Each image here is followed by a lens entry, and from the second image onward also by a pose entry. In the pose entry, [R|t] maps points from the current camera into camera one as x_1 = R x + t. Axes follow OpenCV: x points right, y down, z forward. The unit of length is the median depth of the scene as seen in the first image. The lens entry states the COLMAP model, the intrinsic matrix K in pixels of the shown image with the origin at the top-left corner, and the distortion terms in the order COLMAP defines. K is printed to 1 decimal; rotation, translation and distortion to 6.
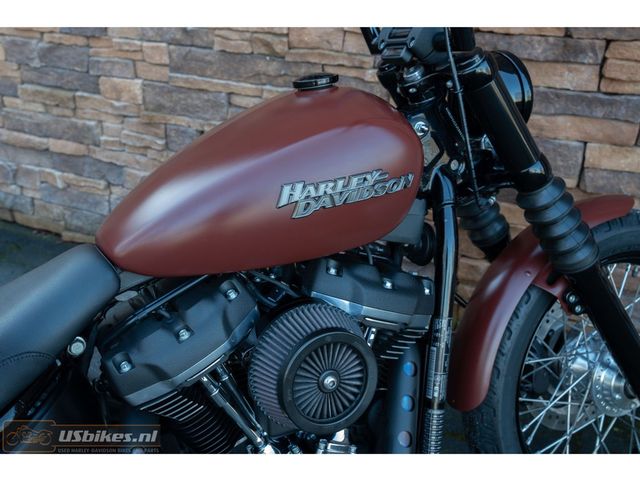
lens RADIAL K [[754.0, 0, 252.7], [0, 754.0, 203.7], [0, 0, 1]] dist [0.019753, 0.022284]
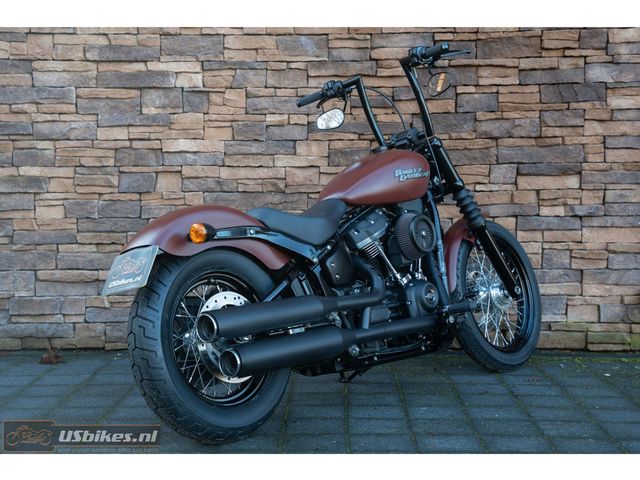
lens RADIAL K [[1100.2, 0, 318.1], [0, 1100.2, 216.2], [0, 0, 1]] dist [0.227988, 0.047741]
pose [[0.904462, -0.022442, 0.425963, -1.489505], [0.178452, 0.926933, -0.330076, 1.086892], [-0.387431, 0.374555, 0.842381, -1.737830]]
